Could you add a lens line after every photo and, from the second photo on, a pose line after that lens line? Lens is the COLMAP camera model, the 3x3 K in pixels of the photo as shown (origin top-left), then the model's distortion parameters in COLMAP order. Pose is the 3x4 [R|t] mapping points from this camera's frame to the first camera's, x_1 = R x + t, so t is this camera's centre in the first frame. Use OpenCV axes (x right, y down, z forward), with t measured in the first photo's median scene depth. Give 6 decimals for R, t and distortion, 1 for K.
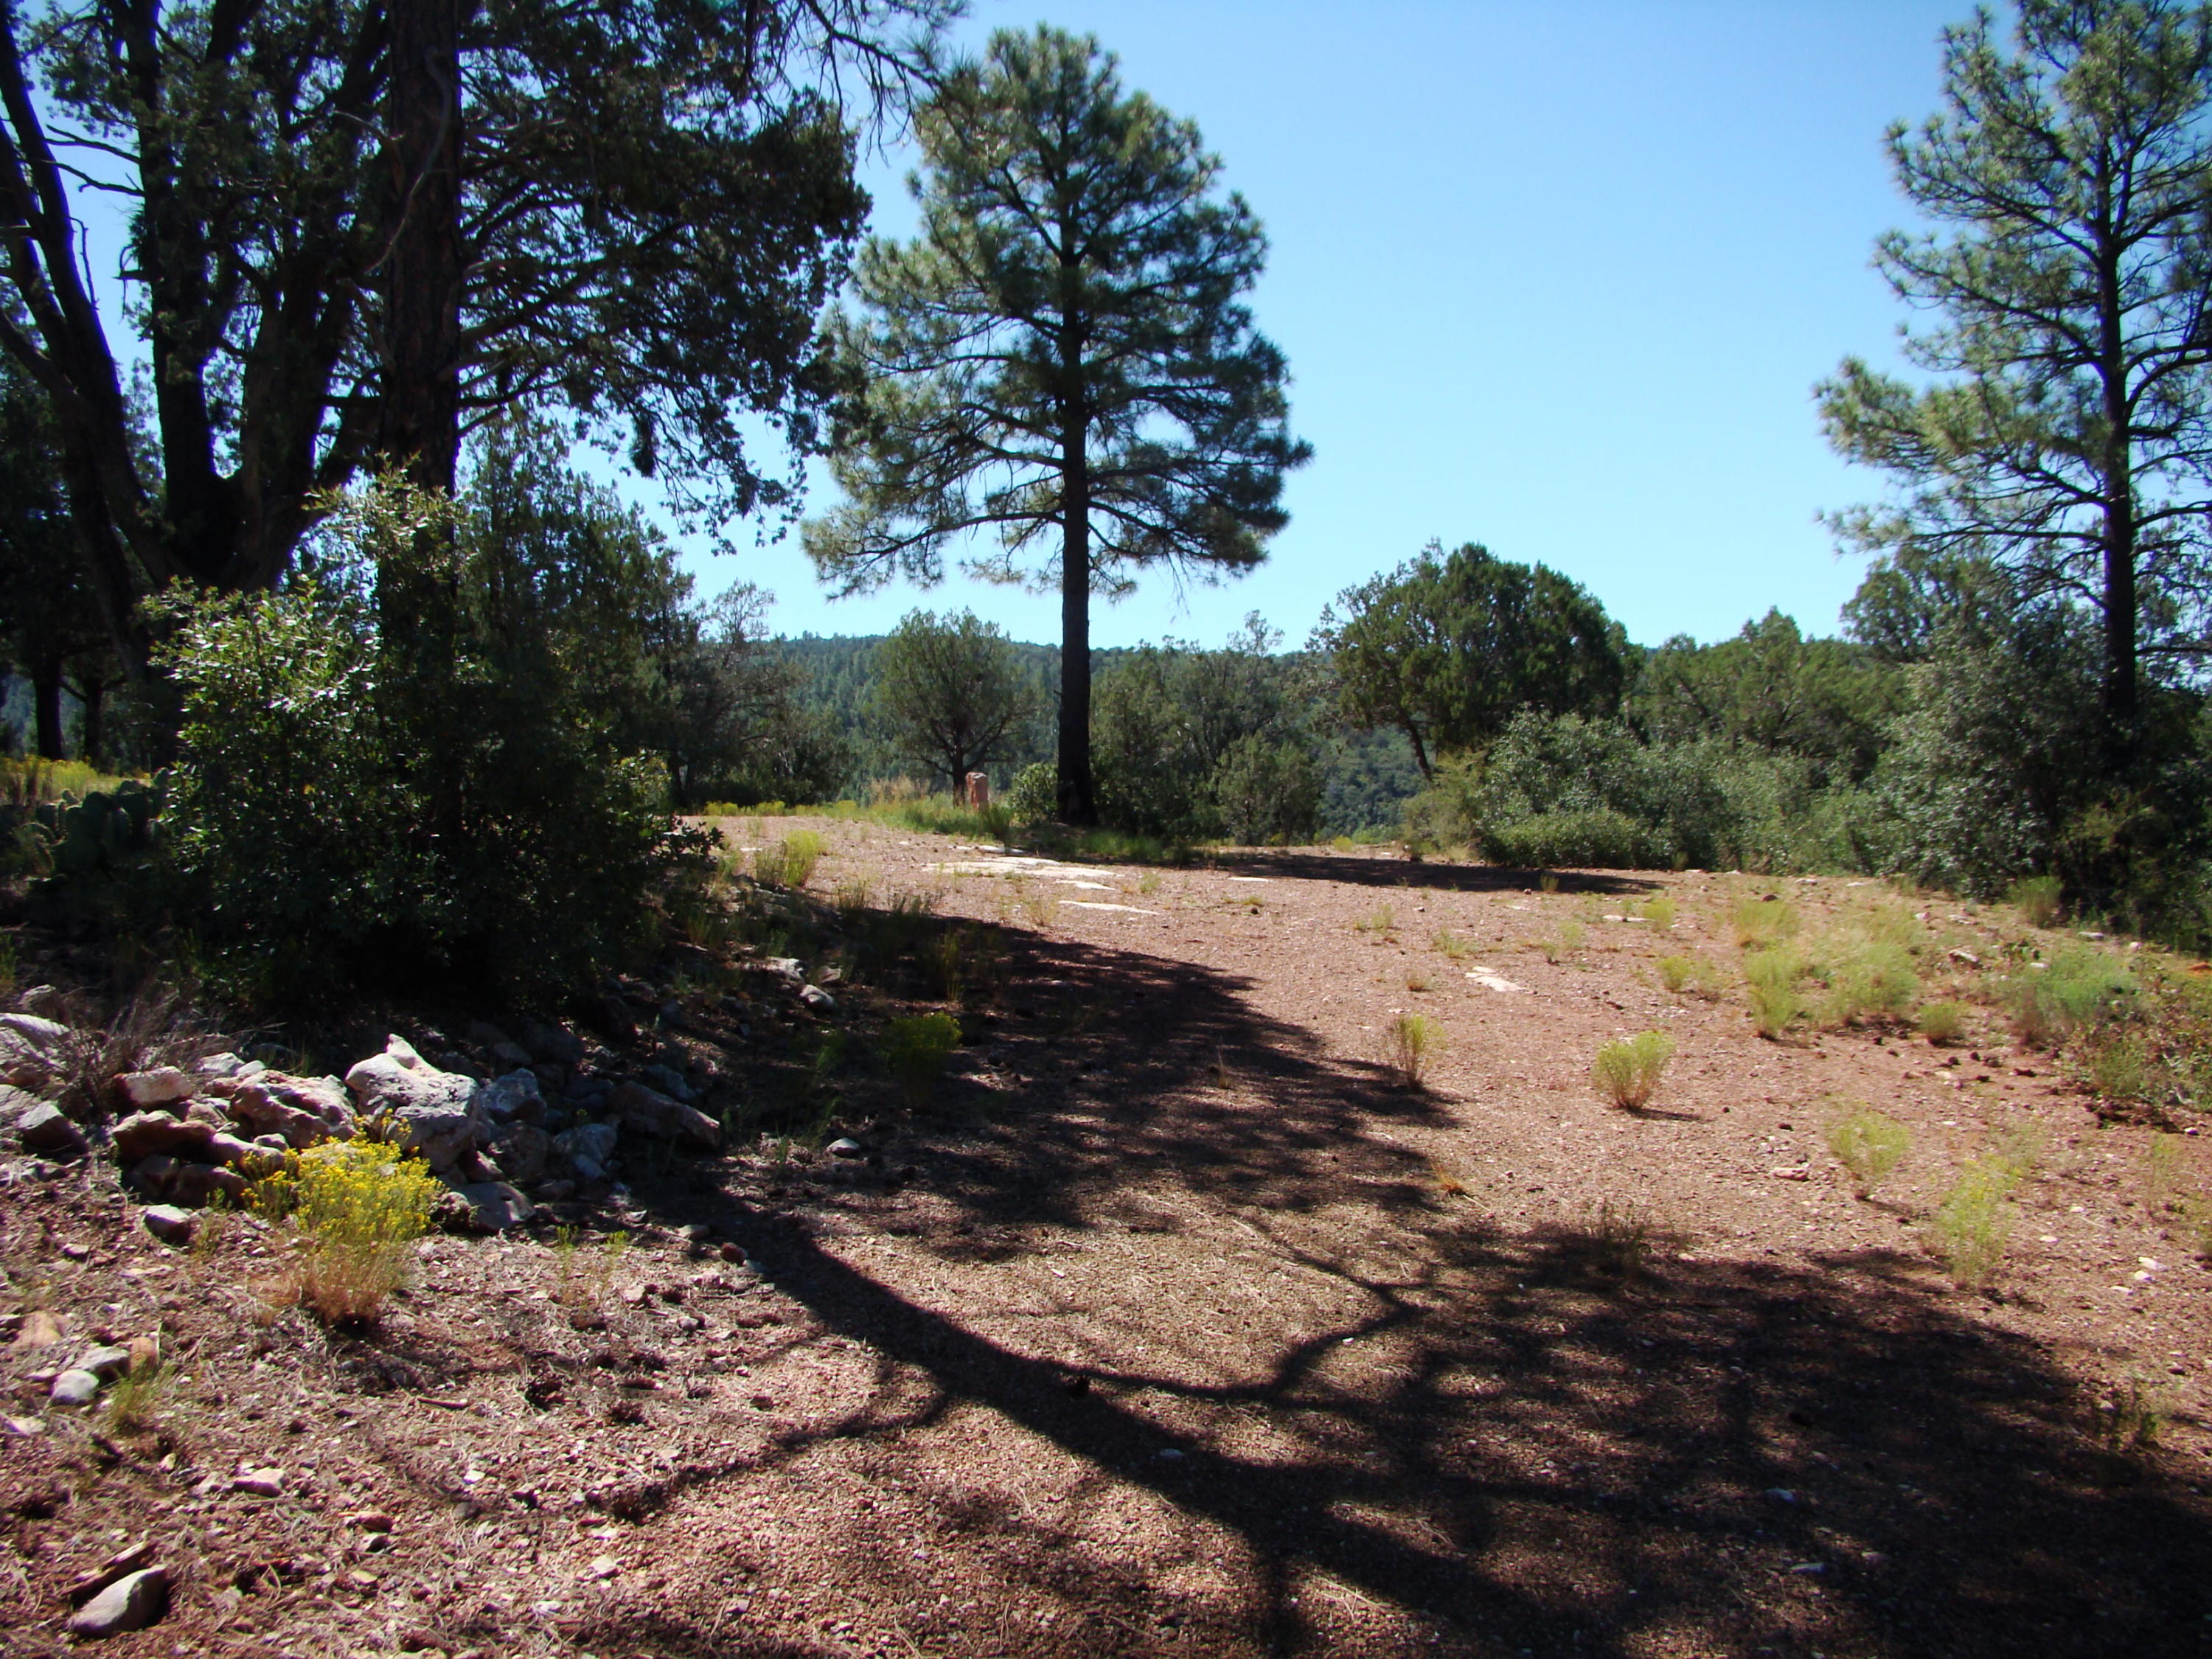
lens RADIAL K [[2010.4, 0, 1106.7], [0, 2010.4, 870.5], [0, 0, 1]] dist [-0.189993, 0.122555]
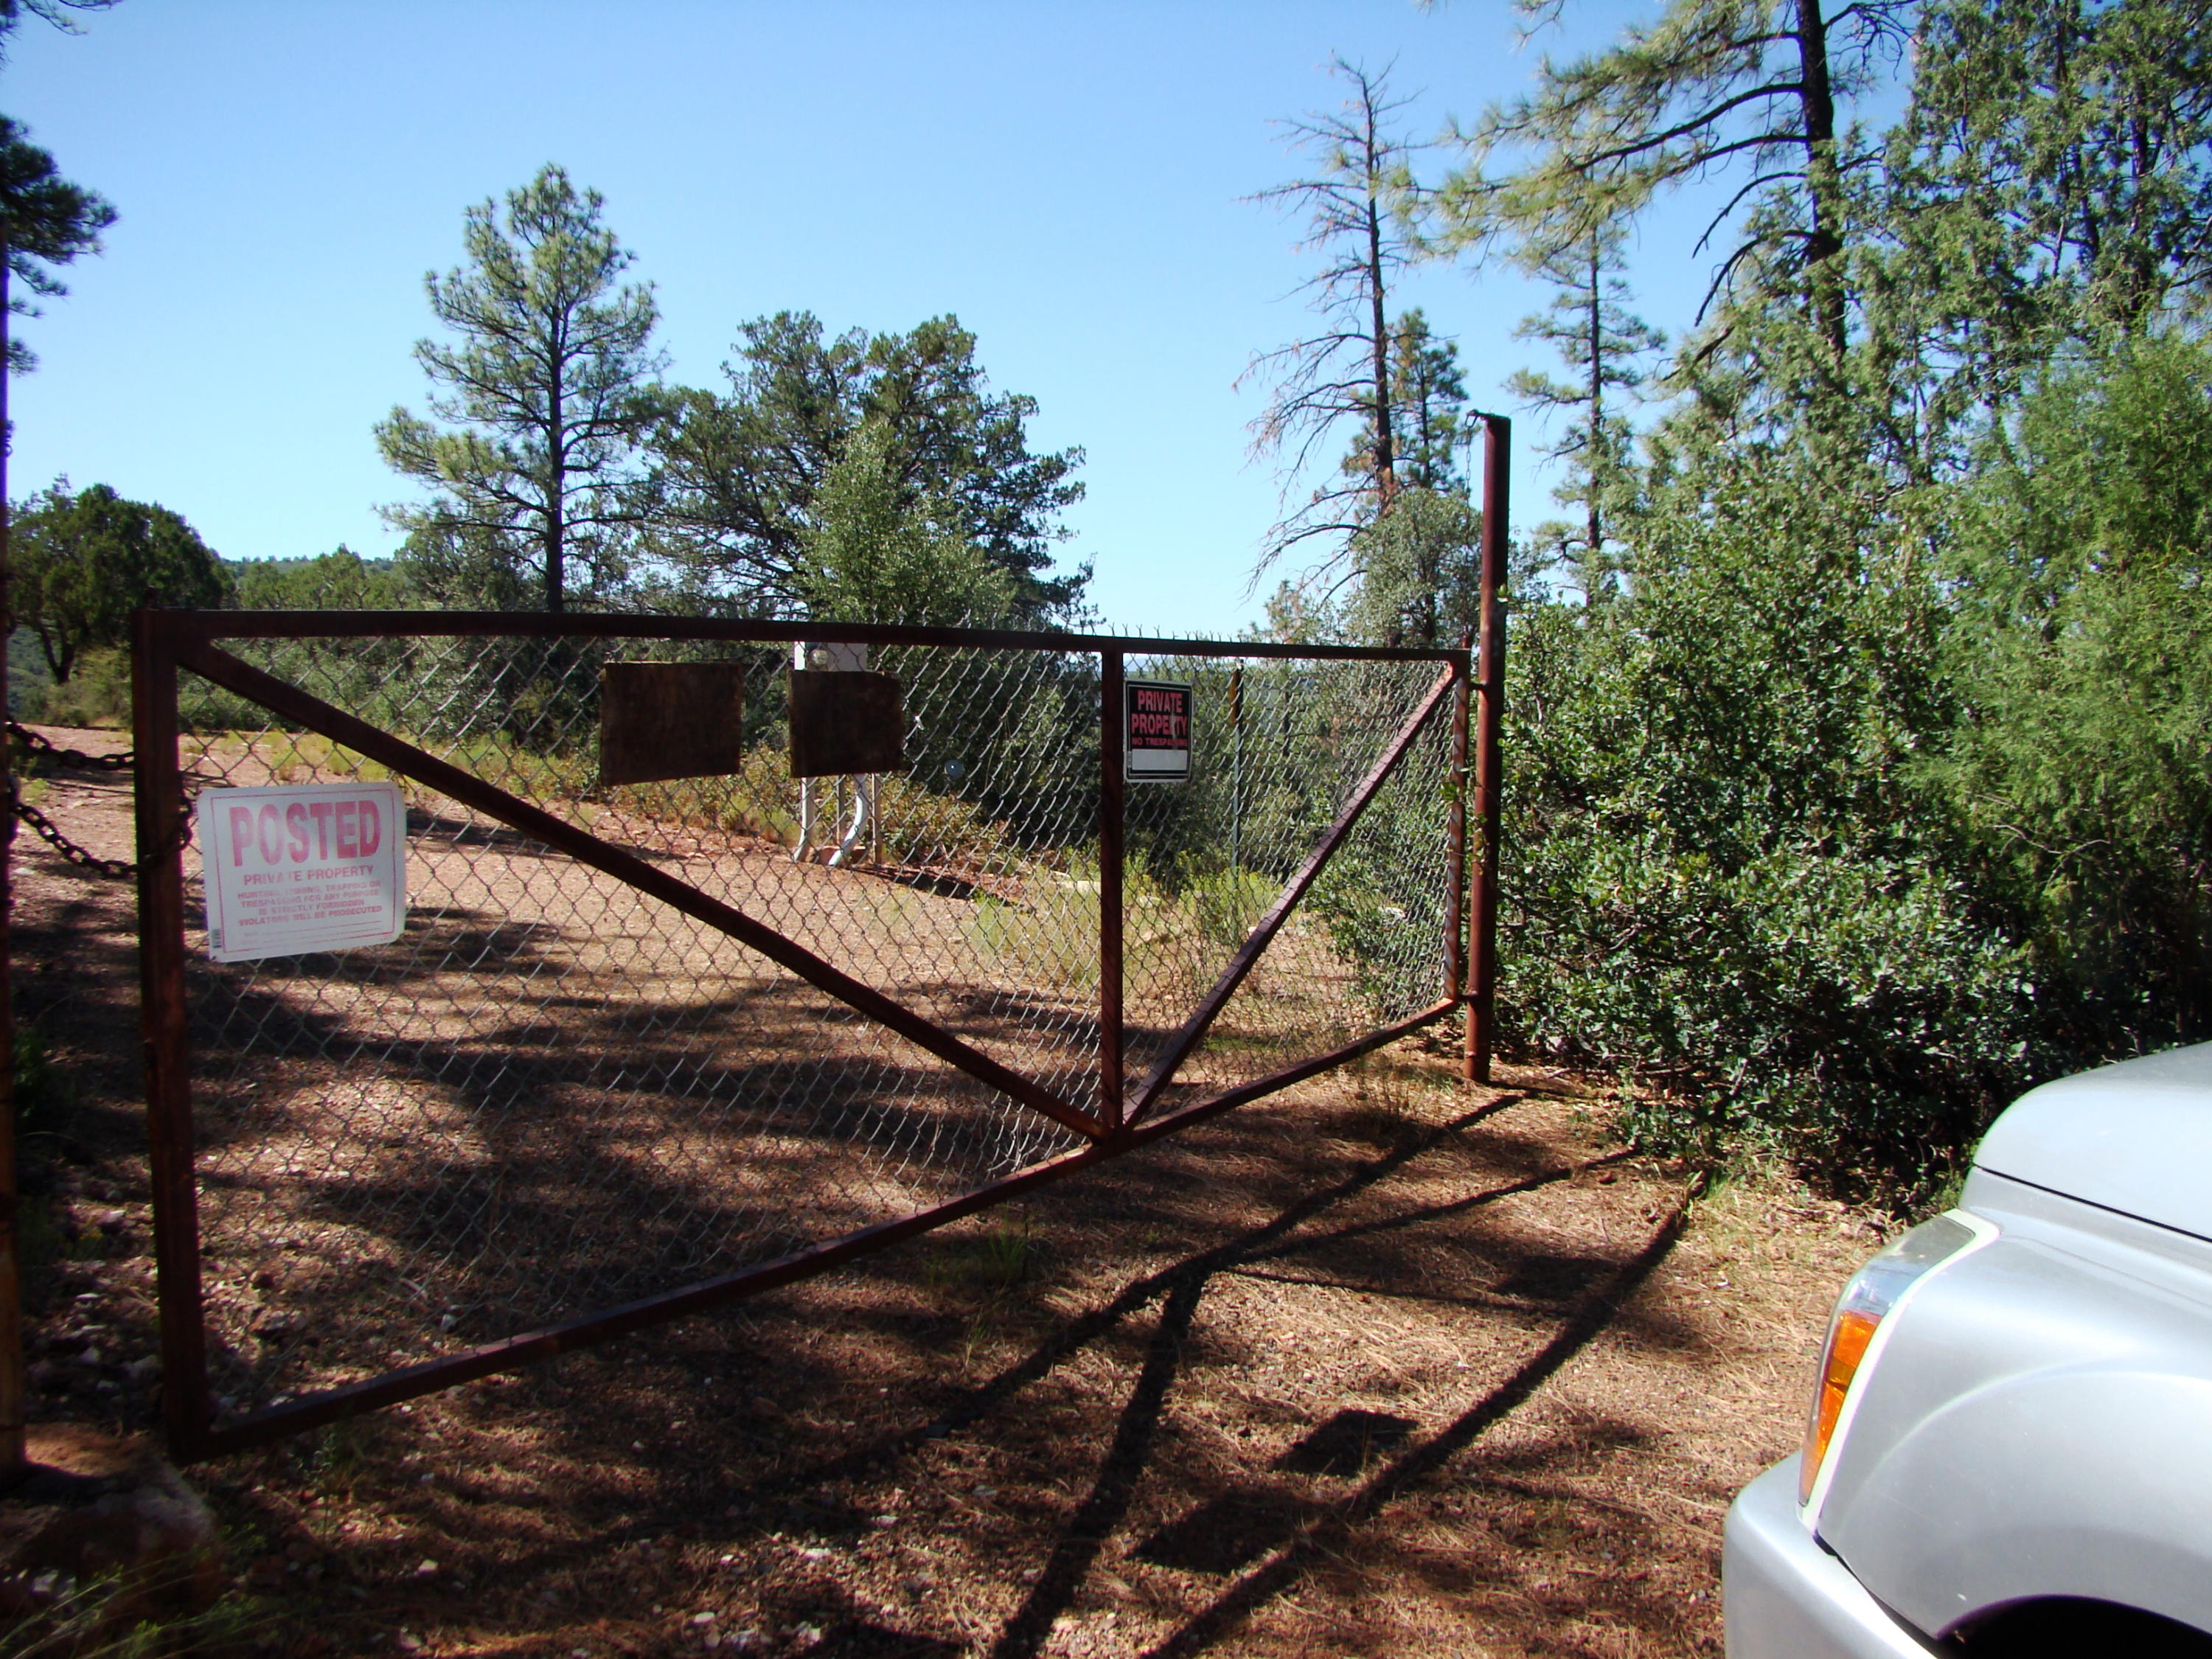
lens RADIAL K [[2010.4, 0, 1106.7], [0, 2010.4, 870.5], [0, 0, 1]] dist [-0.189993, 0.122555]
pose [[0.764768, -0.019588, 0.644008, -0.069166], [-0.007193, 0.999216, 0.038934, 0.015804], [-0.644266, -0.034408, 0.764027, -0.202954]]
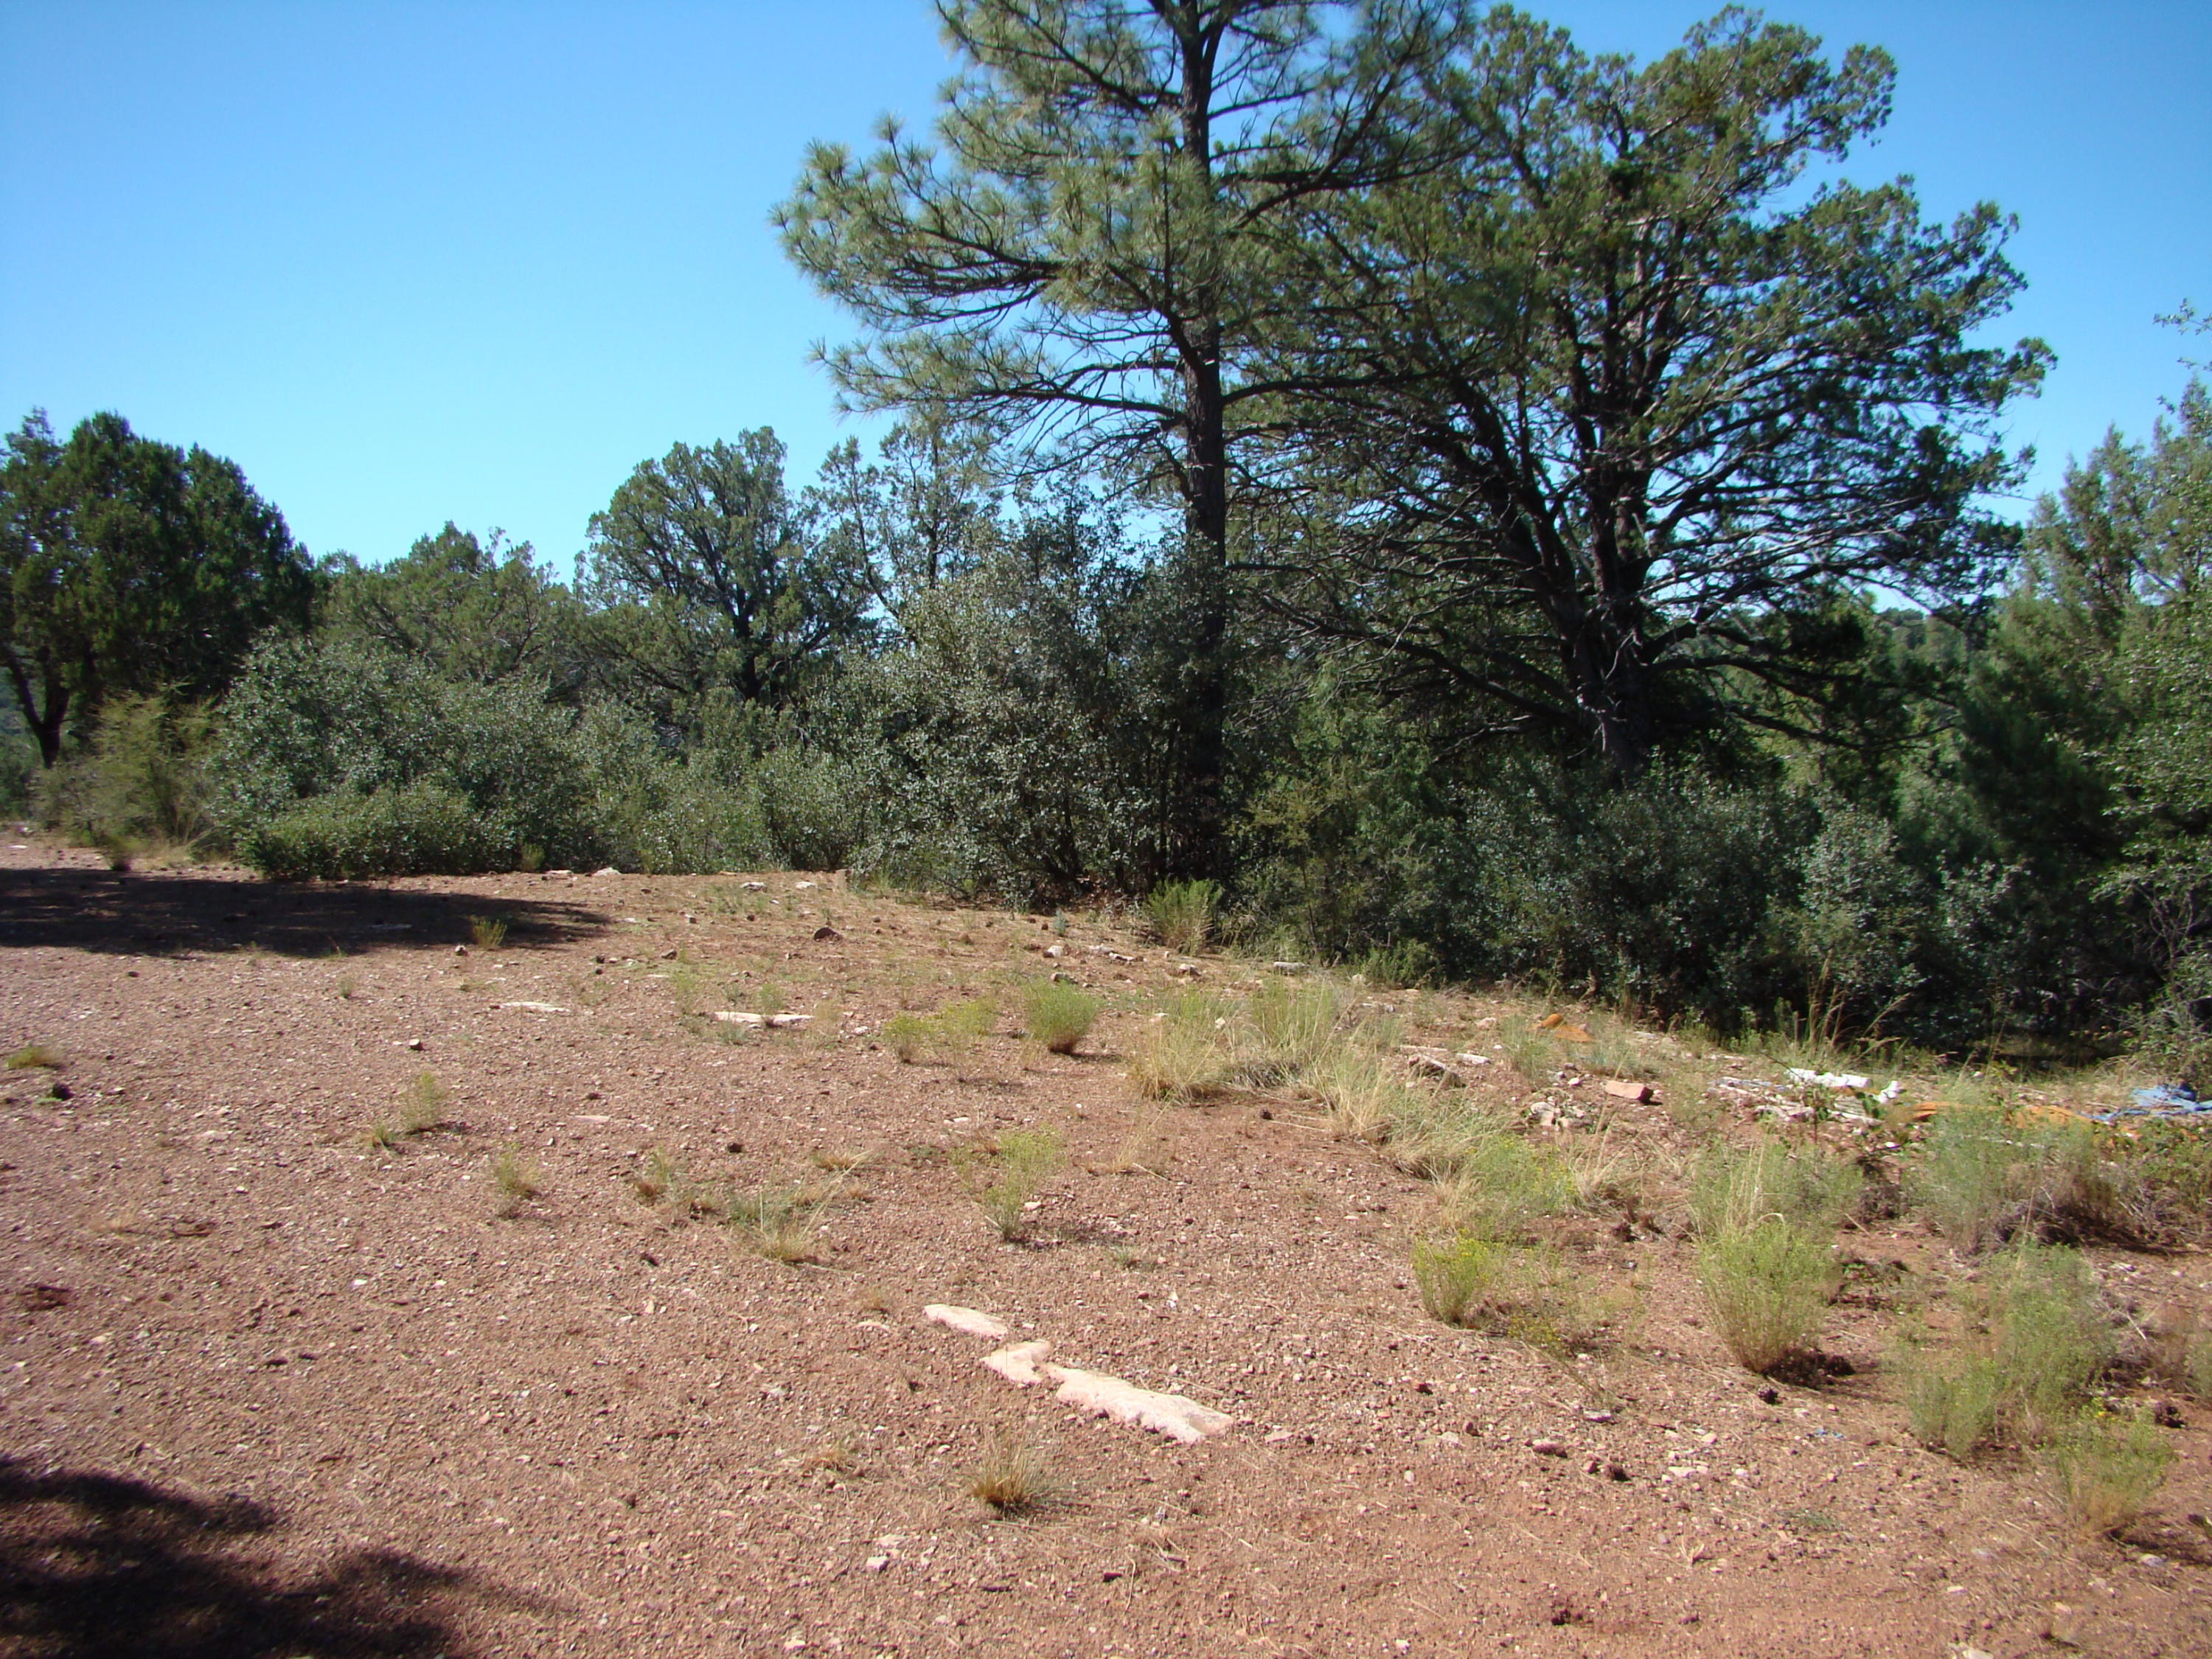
lens RADIAL K [[2010.4, 0, 1106.7], [0, 2010.4, 870.5], [0, 0, 1]] dist [-0.189993, 0.122555]
pose [[0.754182, -0.049362, 0.654807, -0.004826], [0.028221, 0.998686, 0.042781, -0.010189], [-0.656058, -0.013785, 0.754584, 0.142038]]
